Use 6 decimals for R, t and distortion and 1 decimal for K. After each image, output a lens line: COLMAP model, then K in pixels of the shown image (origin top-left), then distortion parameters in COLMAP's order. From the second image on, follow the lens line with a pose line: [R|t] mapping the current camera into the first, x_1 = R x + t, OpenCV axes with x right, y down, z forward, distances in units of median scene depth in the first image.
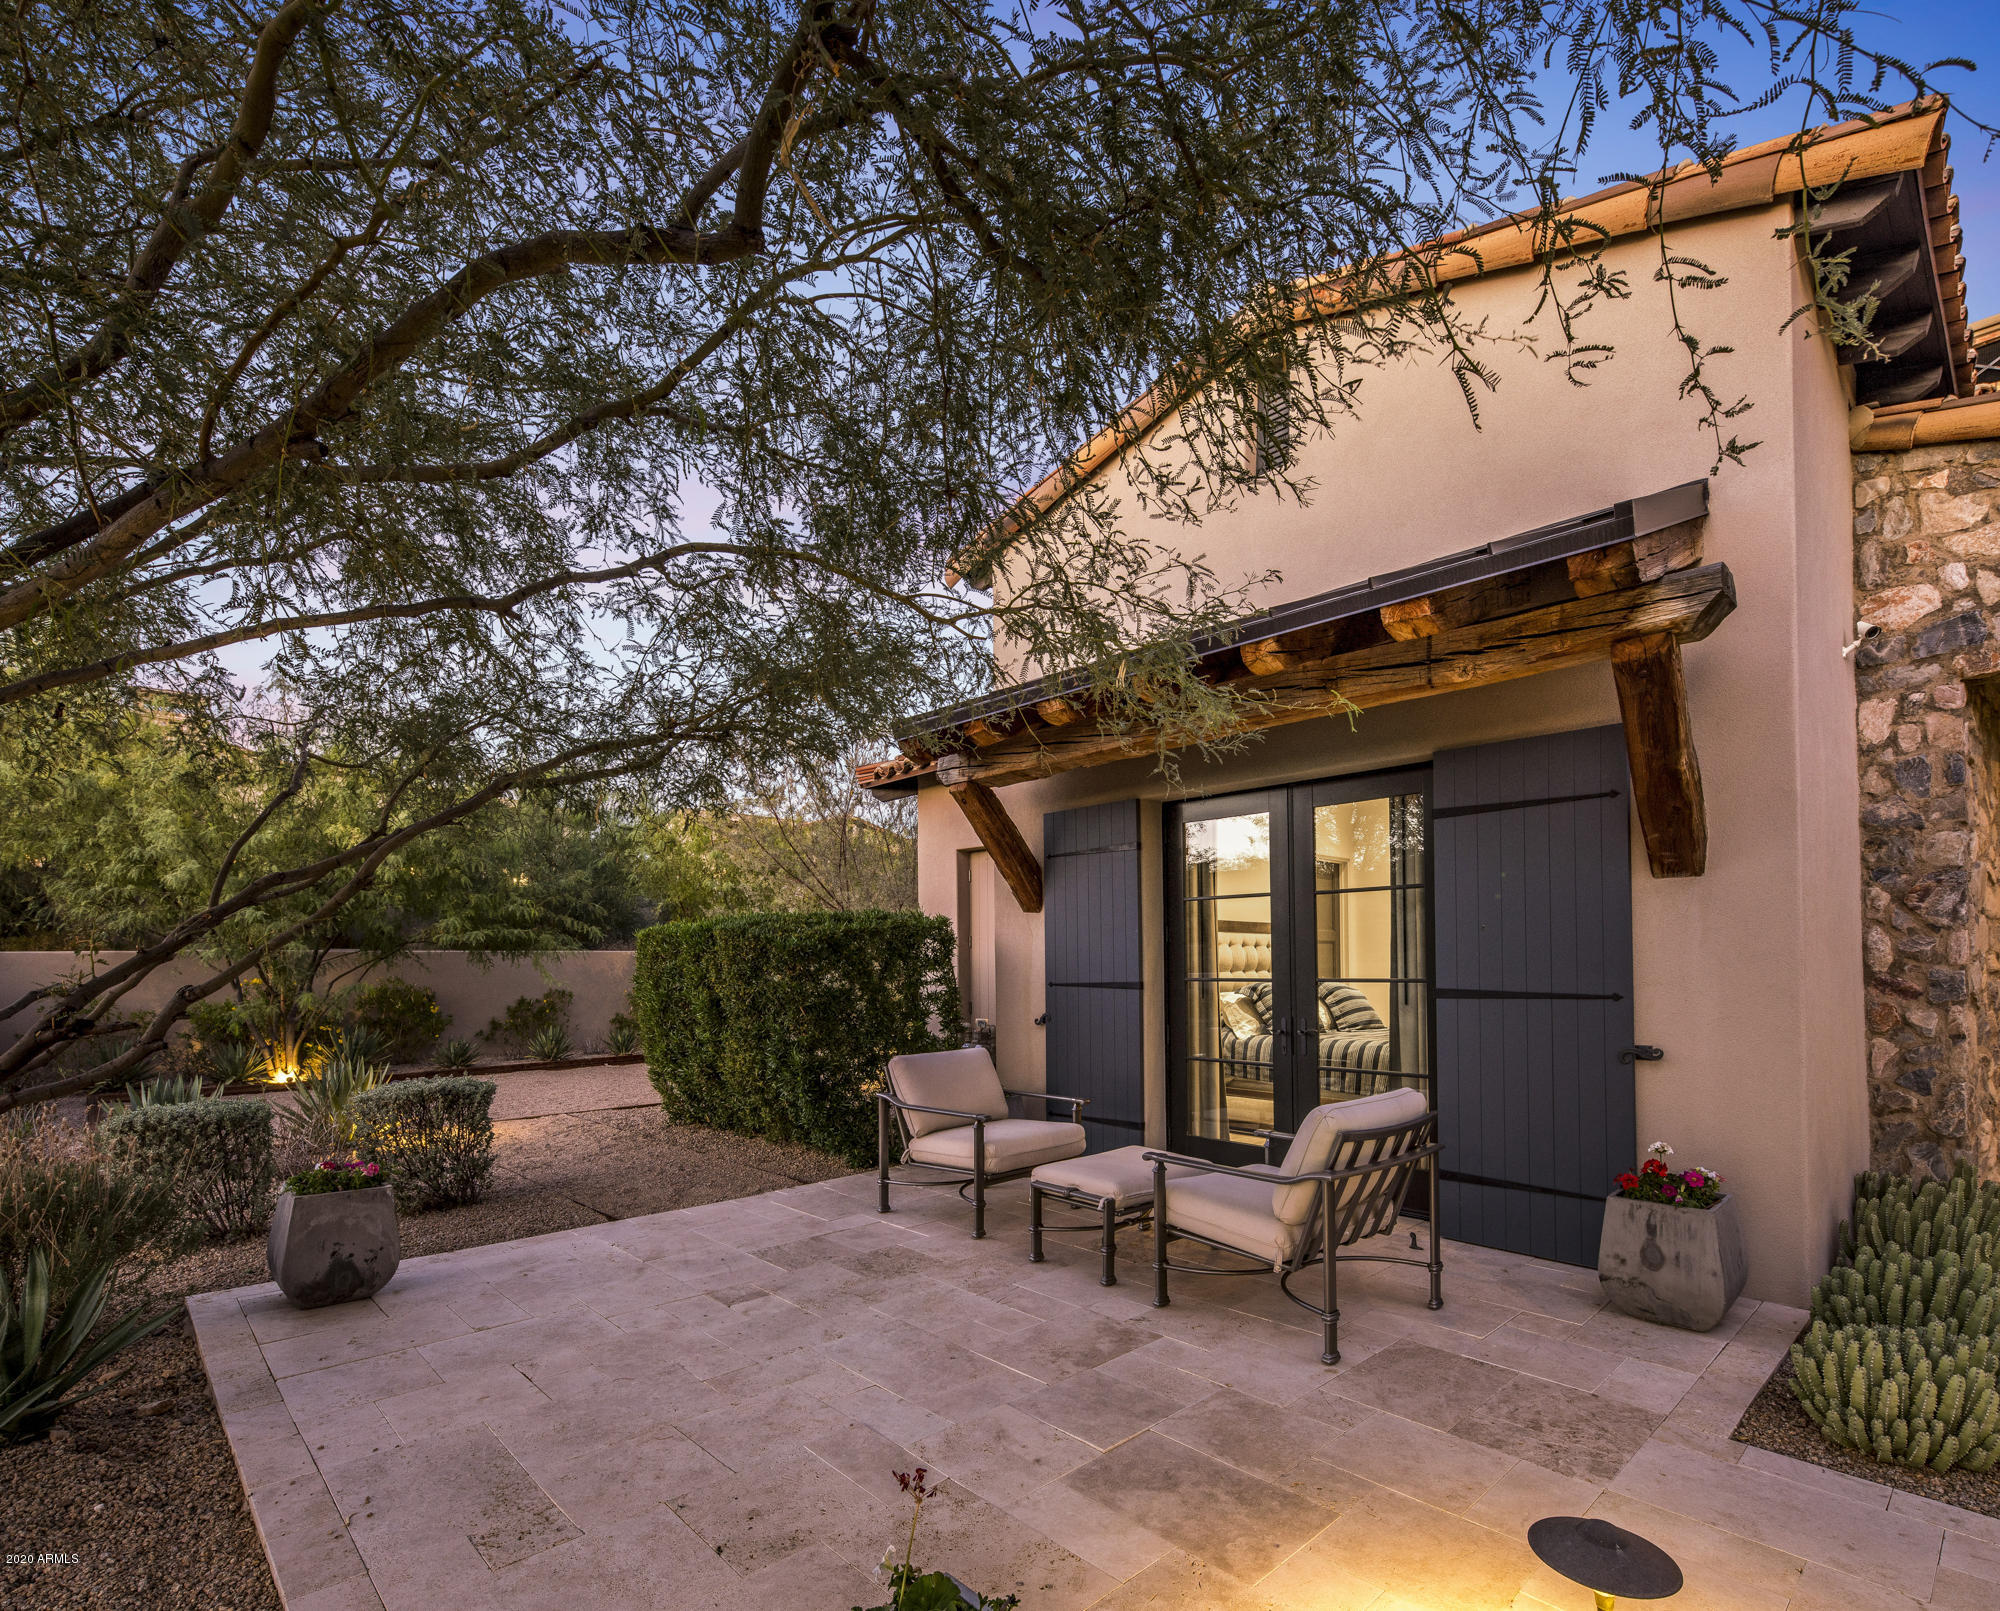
lens RADIAL K [[979.3, 0, 956.5], [0, 979.3, 949.3], [0, 0, 1]] dist [-0.000752, -0.000448]
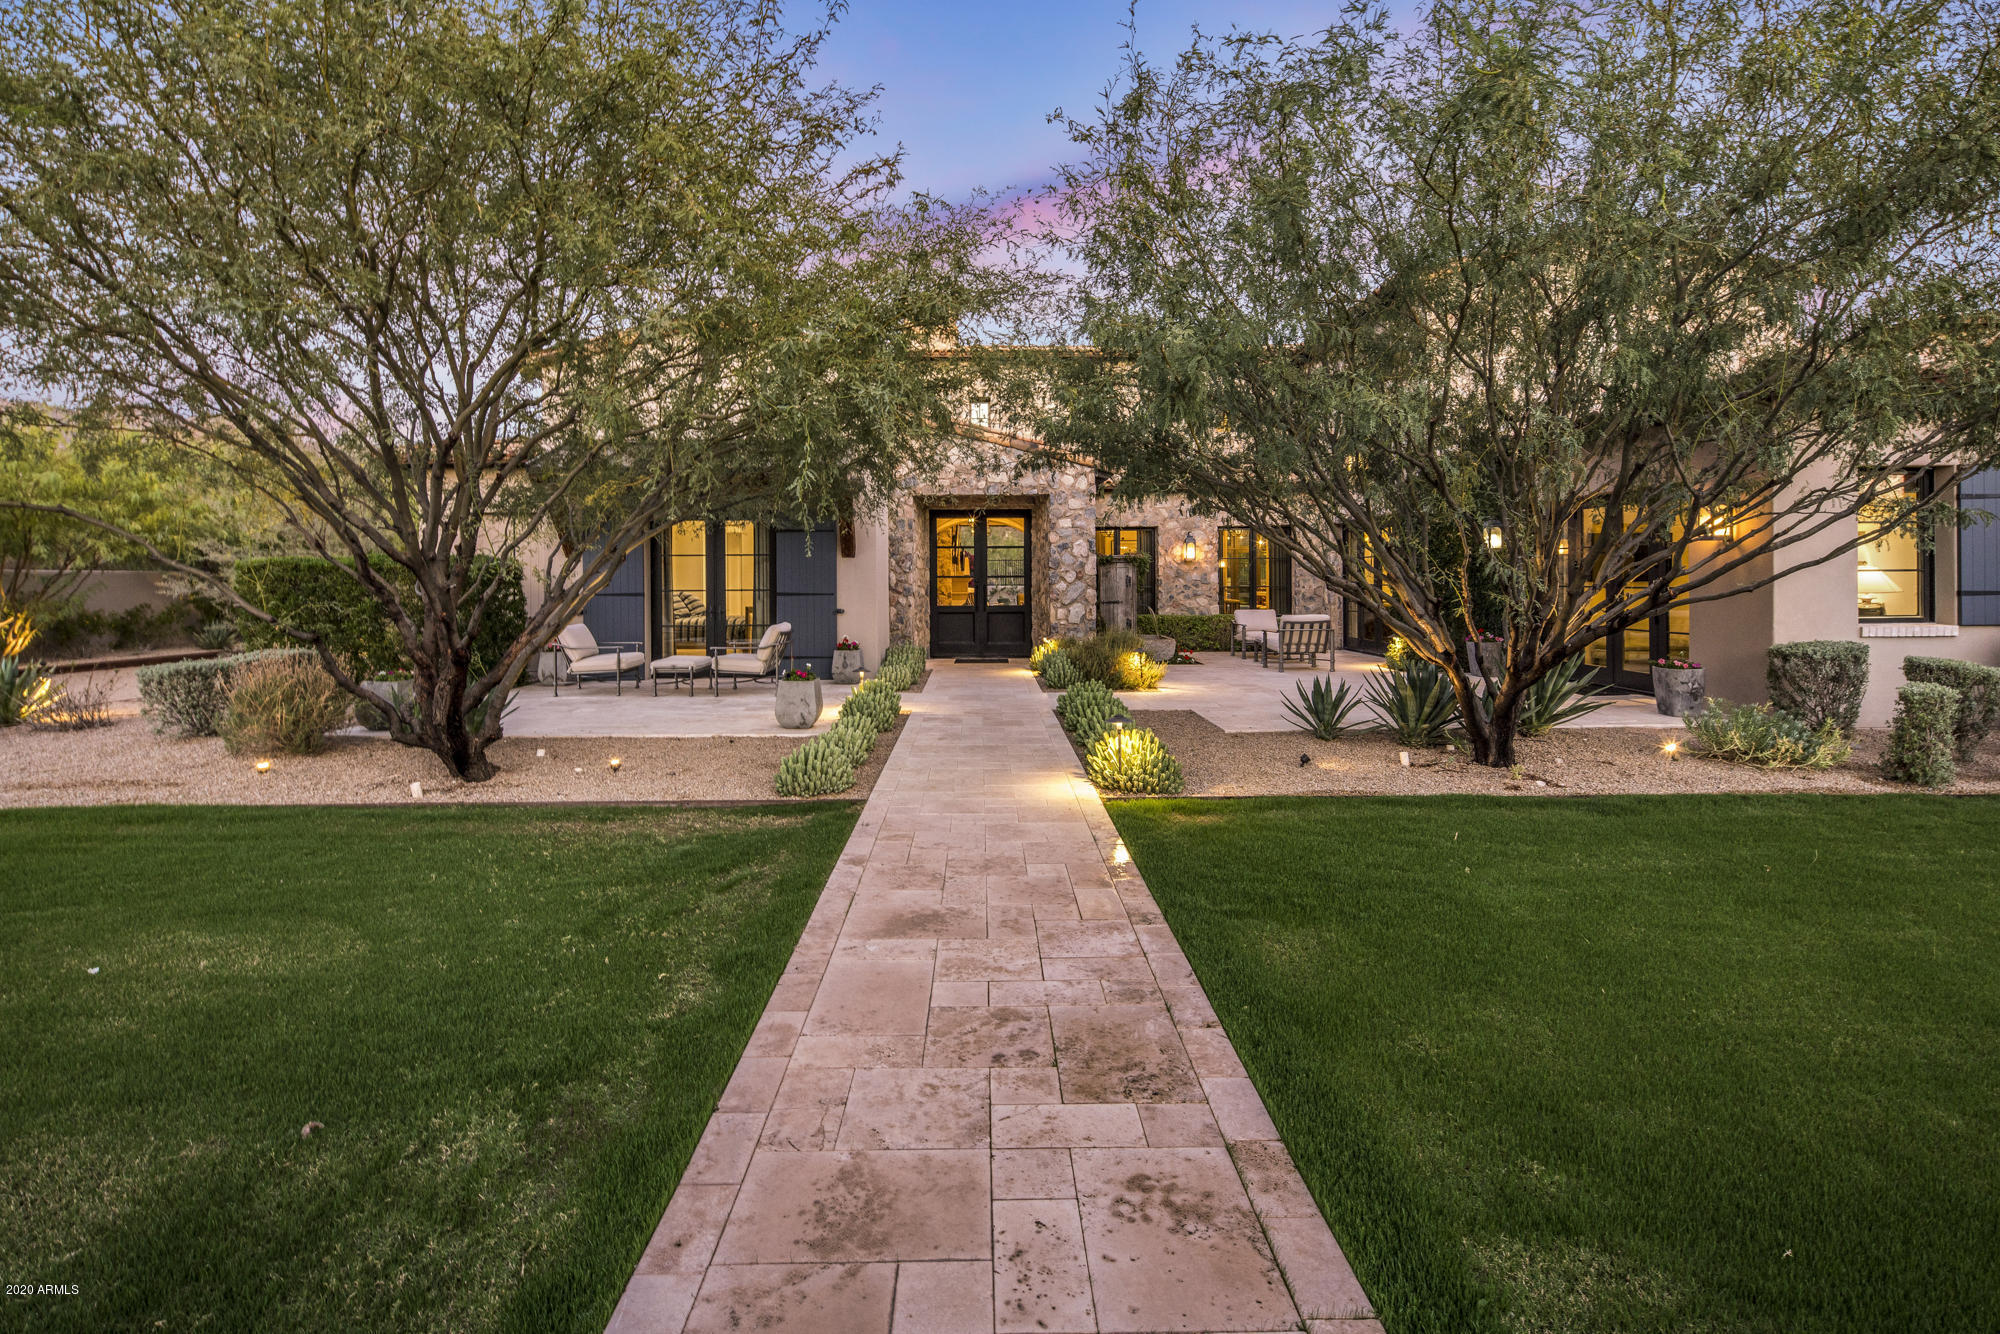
lens RADIAL K [[978.7, 0, 995.5], [0, 978.7, 583.0], [0, 0, 1]] dist [0.004158, -0.000074]
pose [[0.653614, -0.000769, 0.756828, -1.229674], [-0.016058, 0.999760, 0.014884, -0.038758], [-0.756658, -0.021882, 0.653445, -1.315666]]
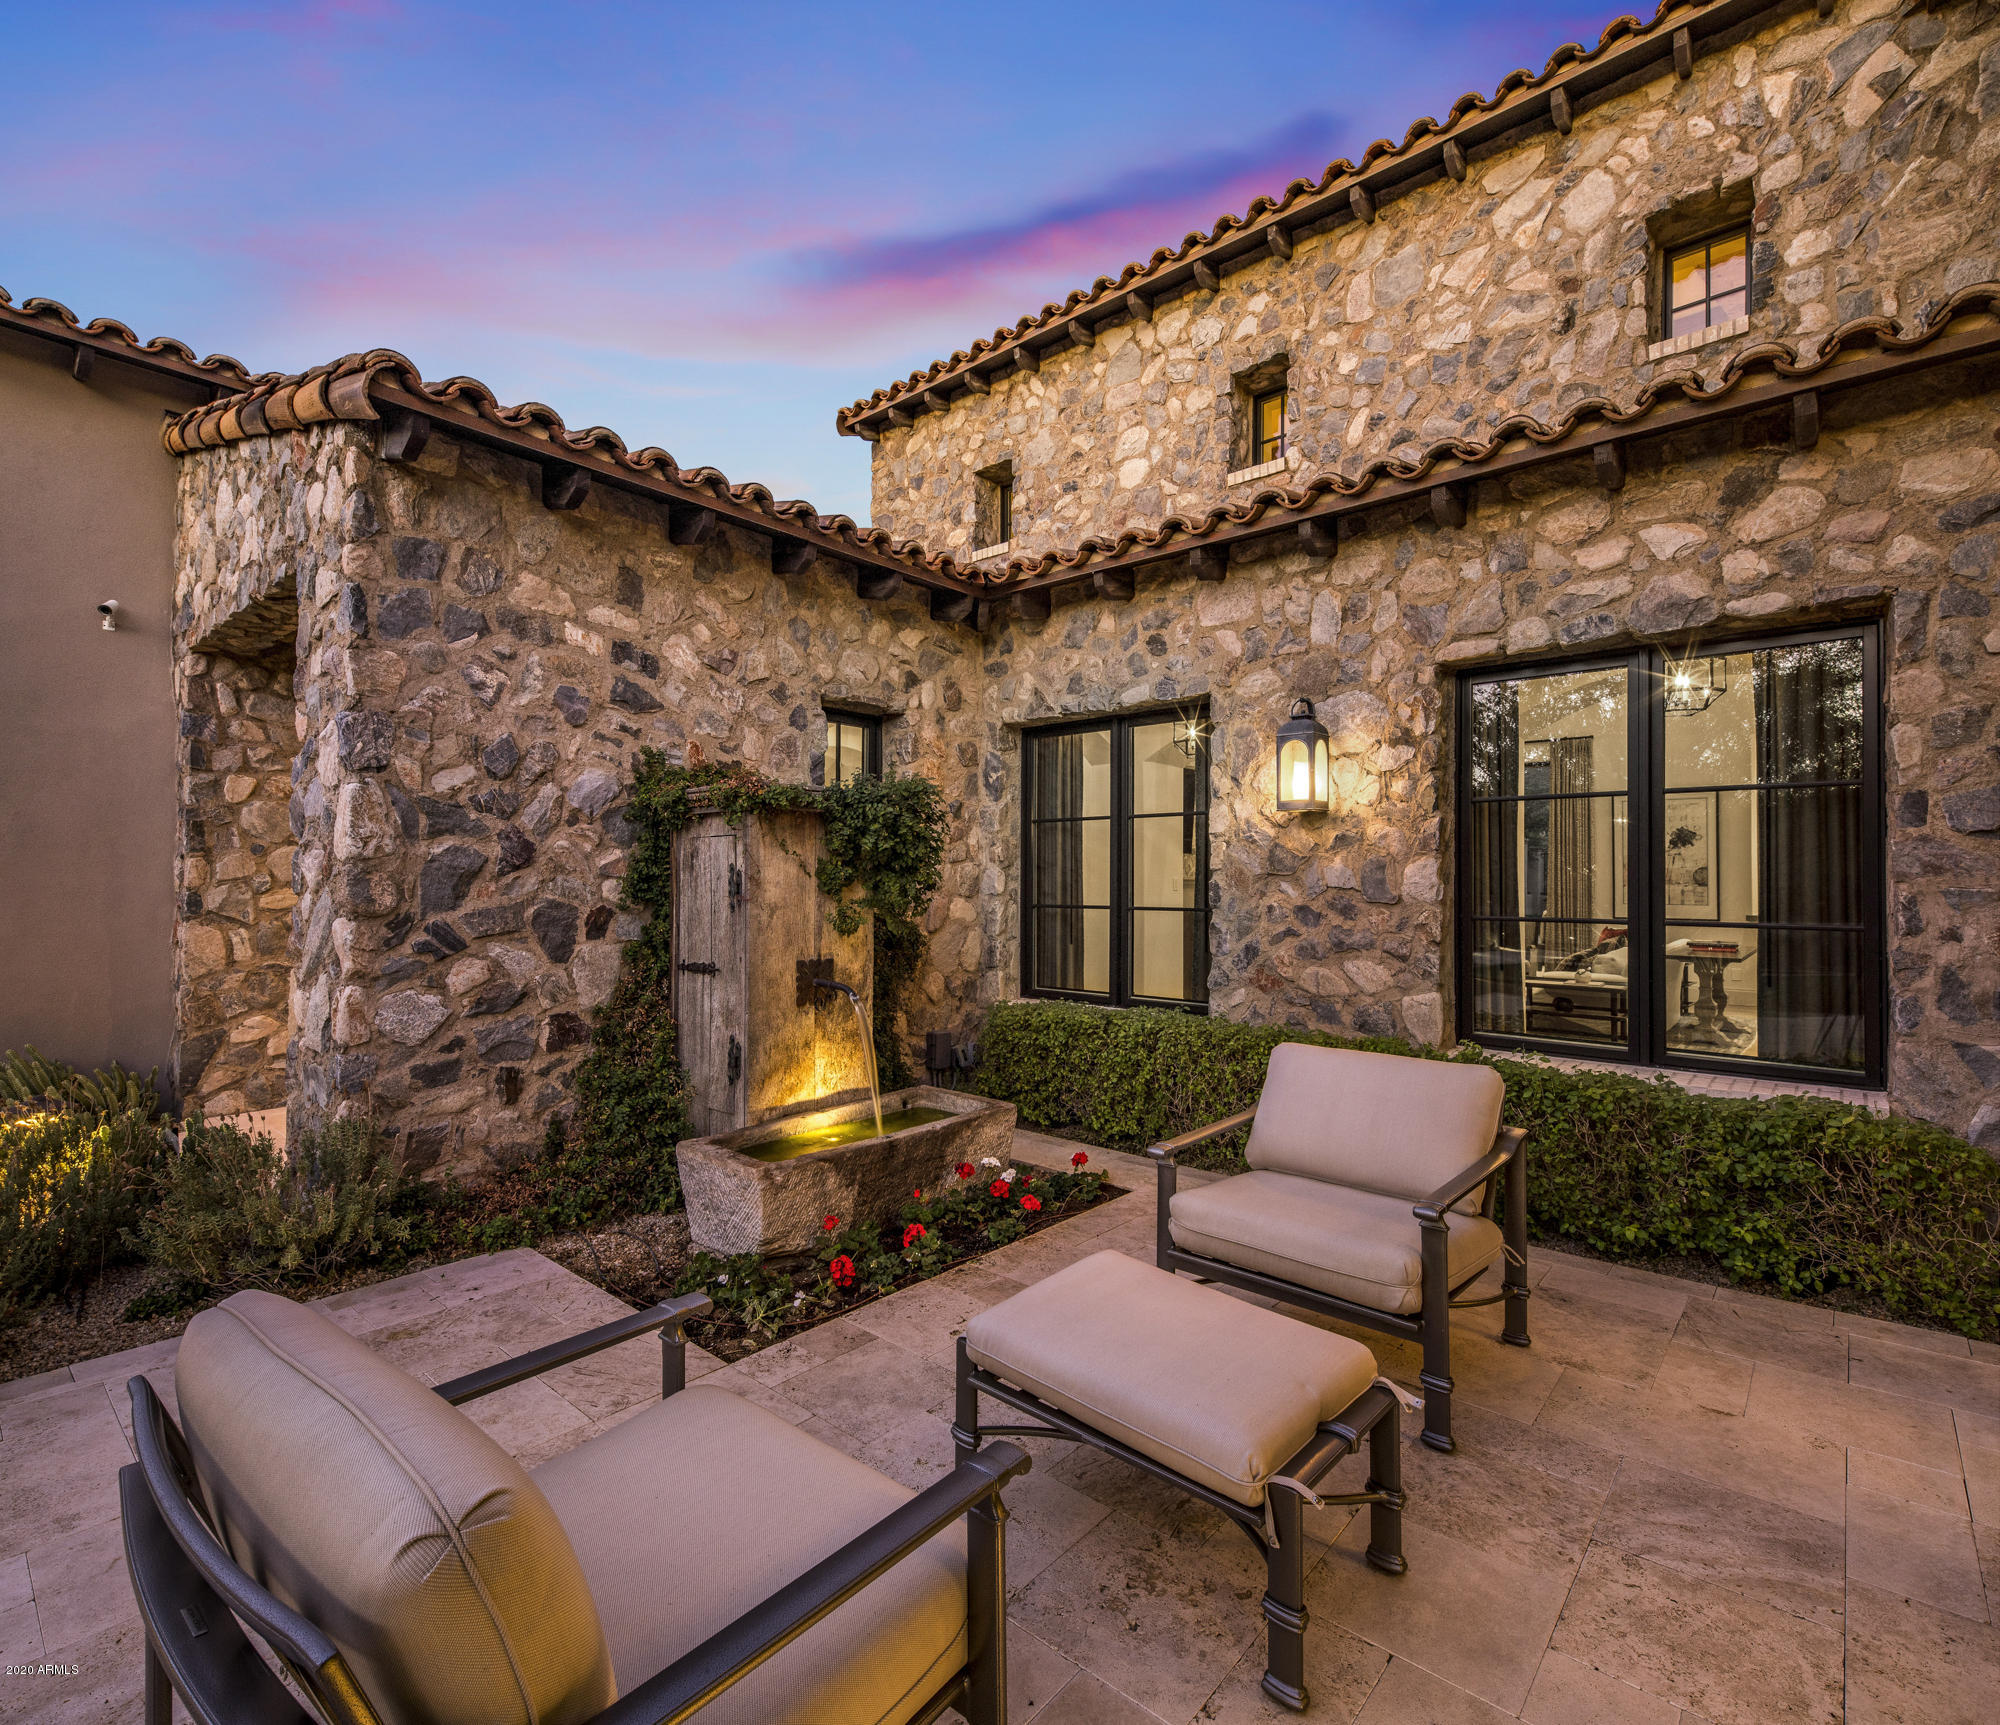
lens RADIAL K [[968.2, 0, 993.9], [0, 968.2, 868.8], [0, 0, 1]] dist [0.010698, -0.001081]
pose [[0.993881, 0.009787, 0.110017, 1.829901], [-0.010811, 0.999904, 0.008714, -0.028838], [-0.109922, -0.009850, 0.993891, -0.290664]]
